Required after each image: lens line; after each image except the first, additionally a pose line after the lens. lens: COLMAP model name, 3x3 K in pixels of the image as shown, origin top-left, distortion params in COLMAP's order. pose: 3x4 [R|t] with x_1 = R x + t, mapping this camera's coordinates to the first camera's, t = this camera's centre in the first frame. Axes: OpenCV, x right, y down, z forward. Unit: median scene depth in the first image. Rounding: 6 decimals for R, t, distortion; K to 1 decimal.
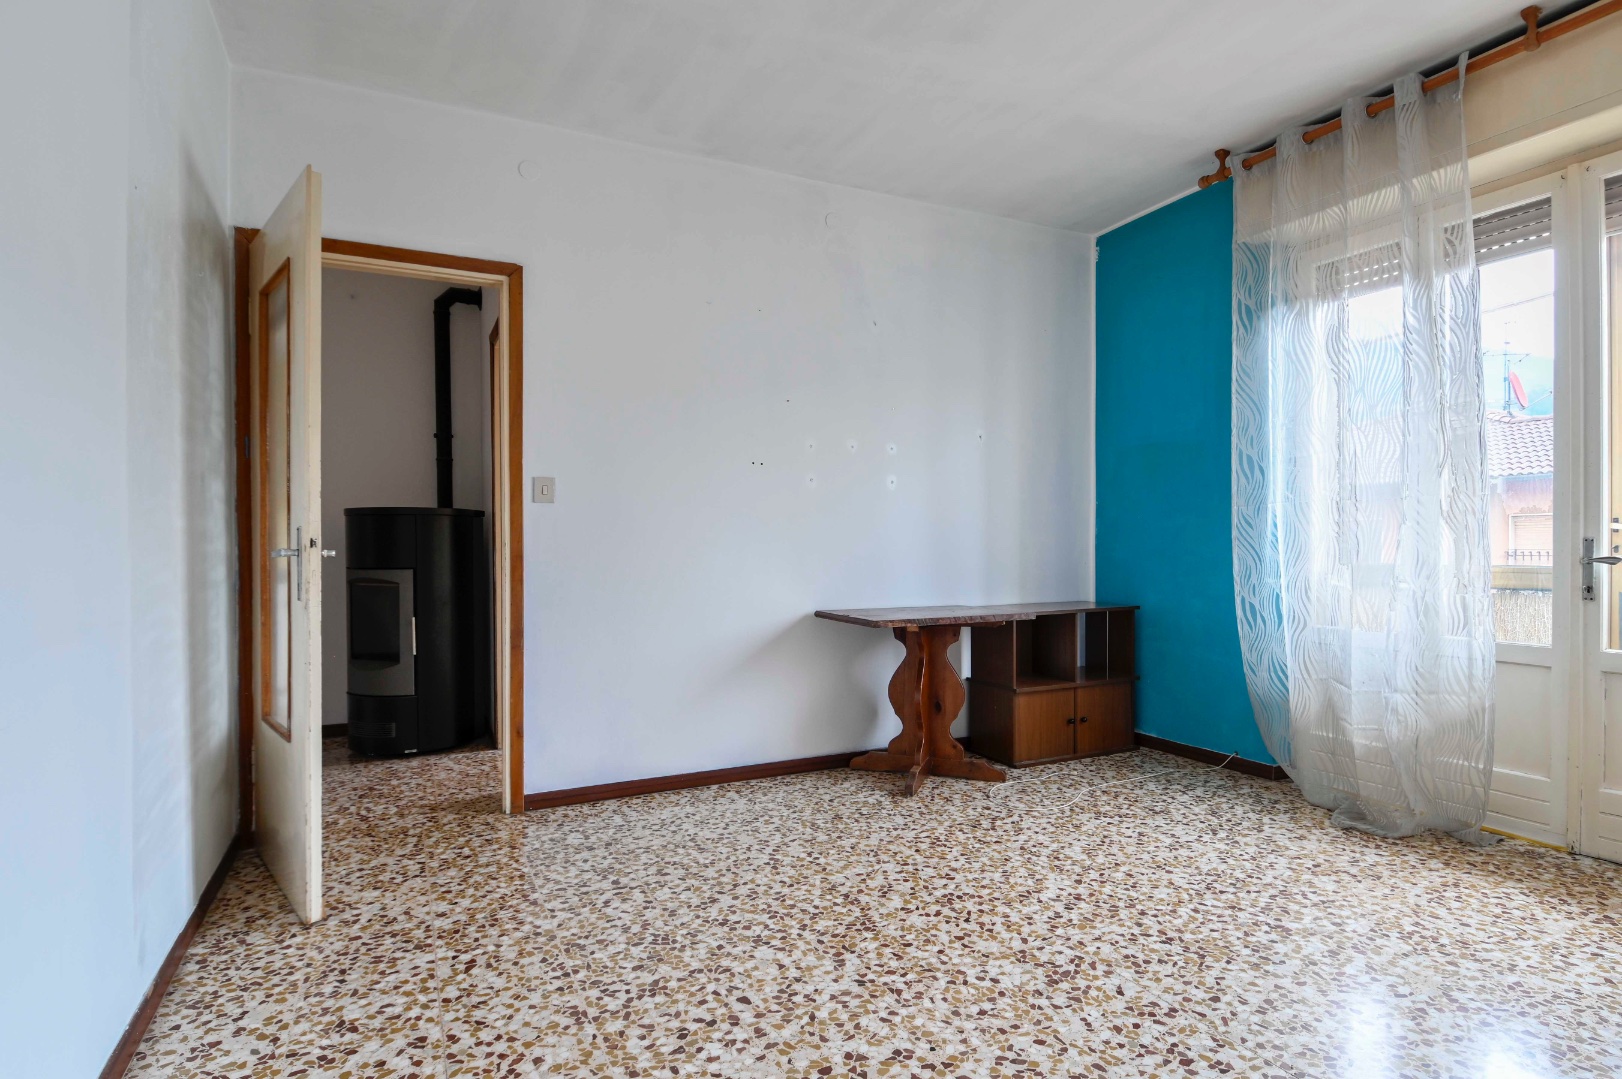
lens RADIAL K [[845.2, 0, 807.0], [0, 845.2, 555.0], [0, 0, 1]] dist [0.021013, -0.025272]
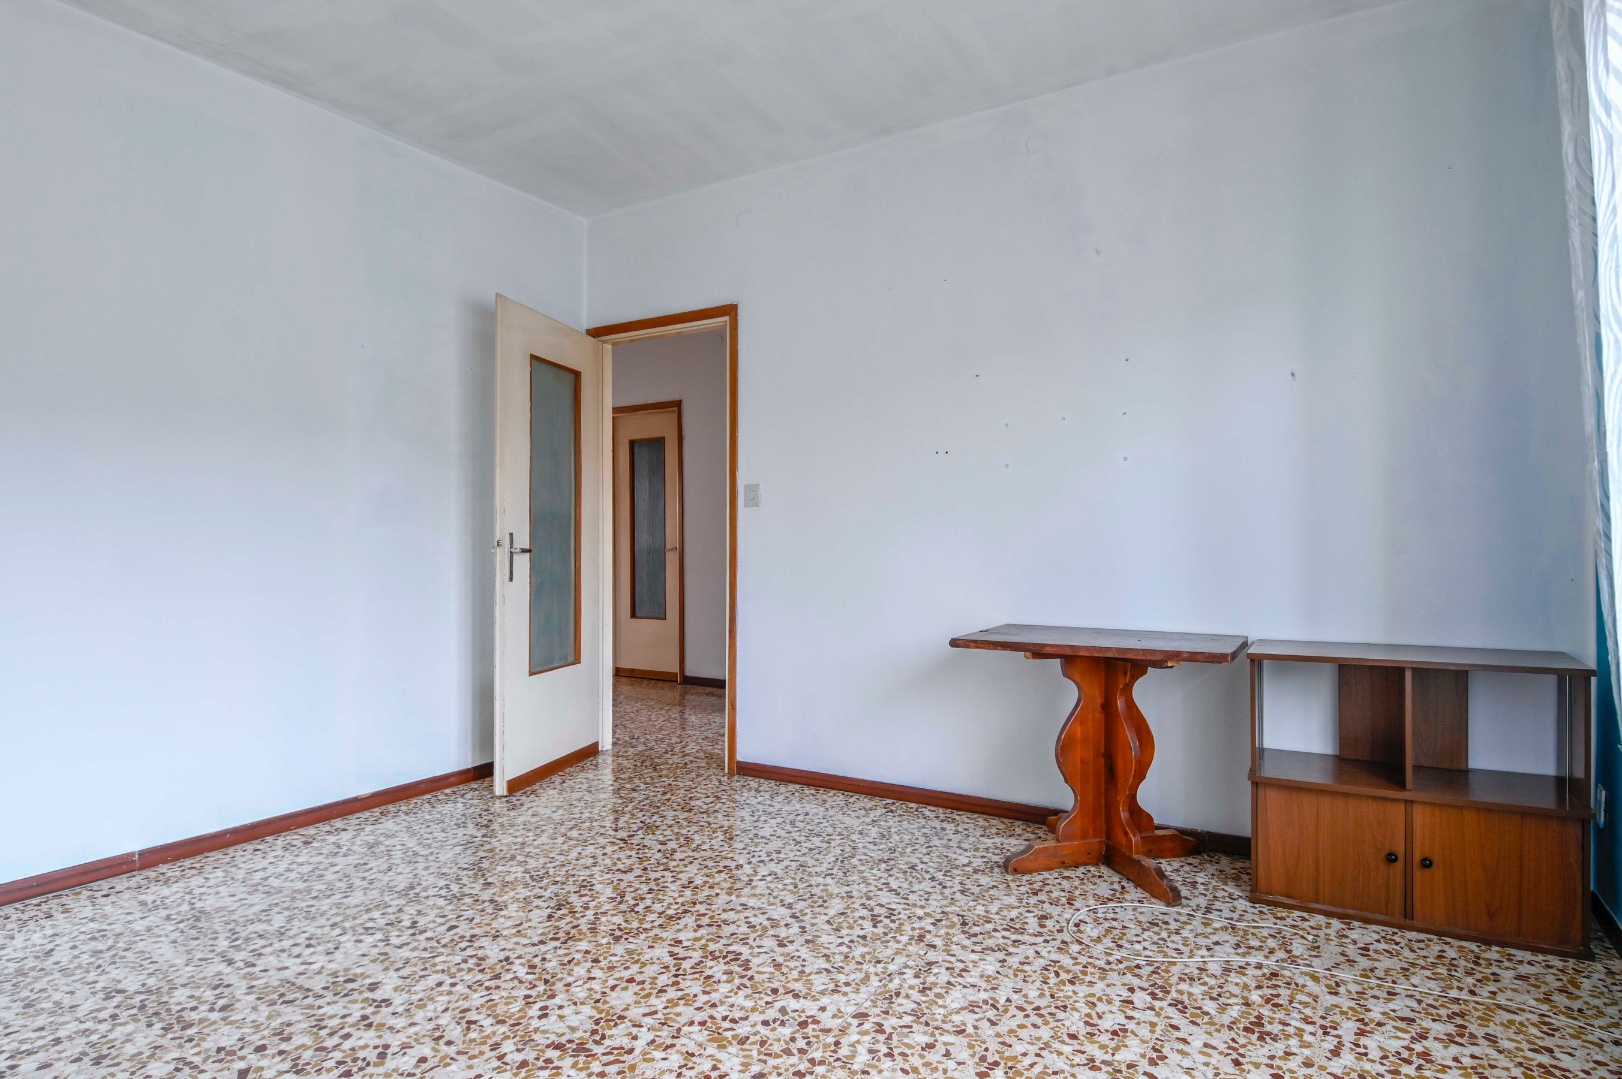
lens RADIAL K [[869.2, 0, 811.0], [0, 869.2, 541.8], [0, 0, 1]] dist [0.020273, -0.026587]
pose [[0.547252, 0.001210, -0.836967, 0.913862], [-0.009654, 0.999942, -0.004867, -0.012169], [0.836912, 0.010744, 0.547232, 0.554781]]
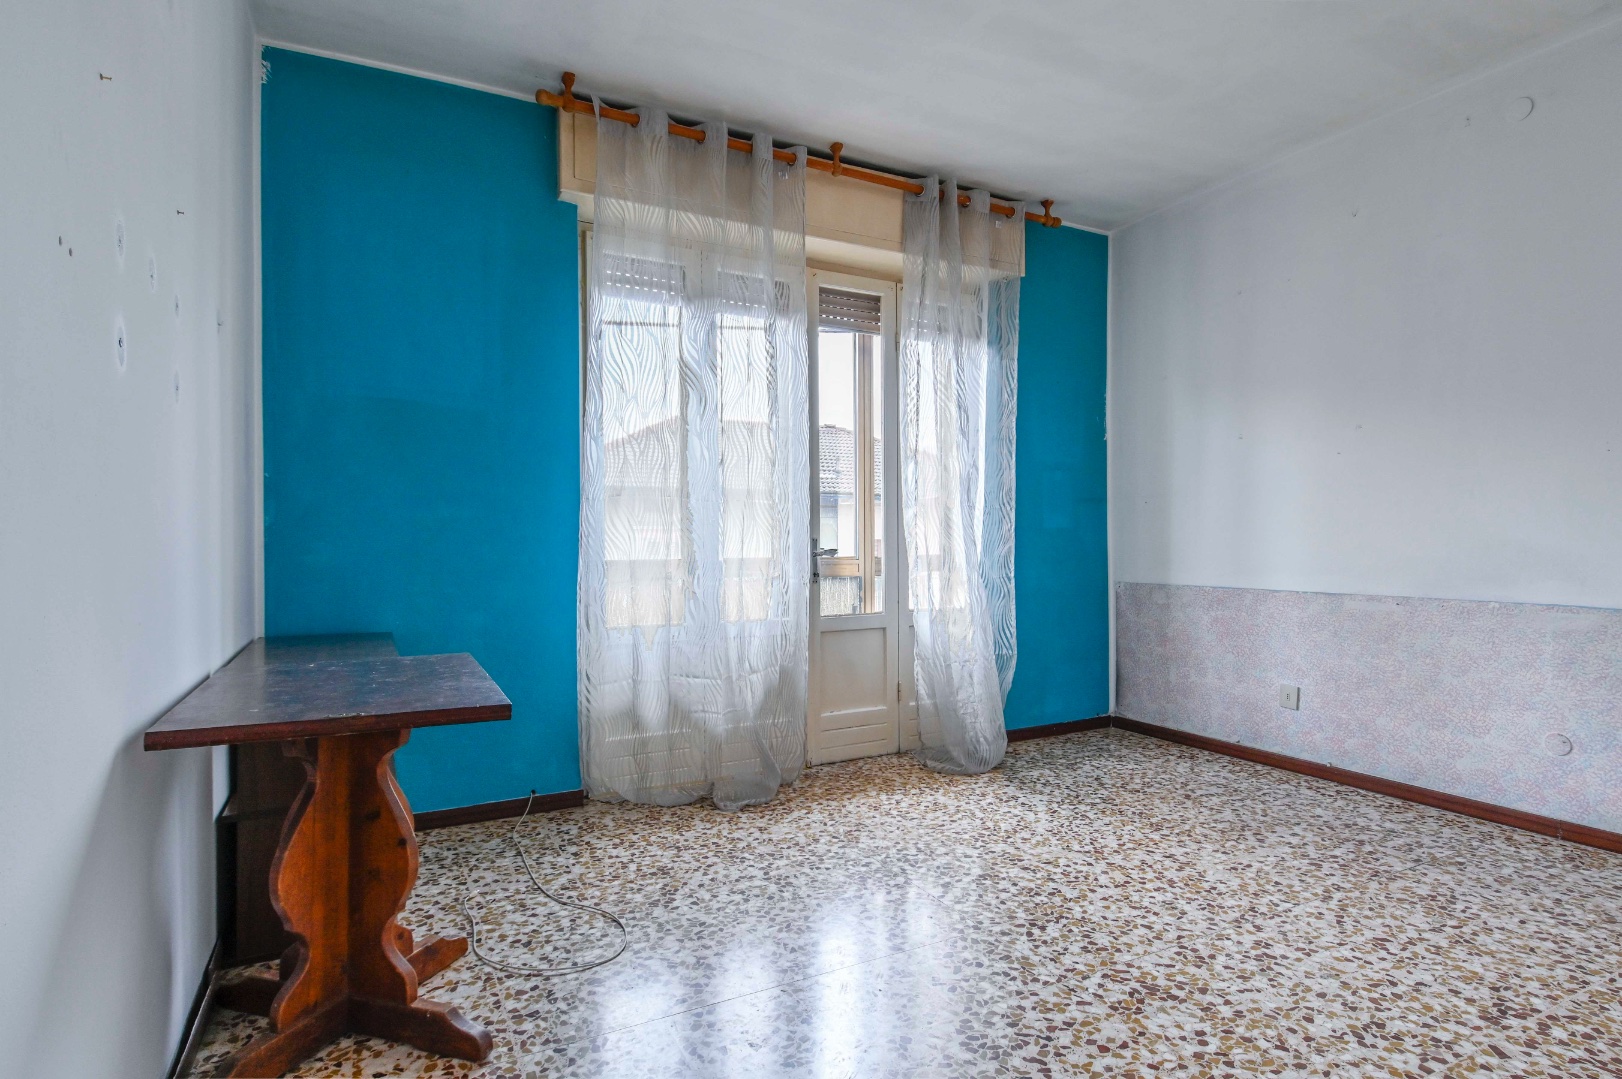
lens RADIAL K [[842.9, 0, 810.1], [0, 842.9, 546.4], [0, 0, 1]] dist [0.029613, -0.024548]
pose [[-0.032039, 0.000396, 0.999487, -0.499353], [0.016488, 0.999864, 0.000132, -0.007126], [-0.999351, 0.016483, -0.032041, 1.101395]]
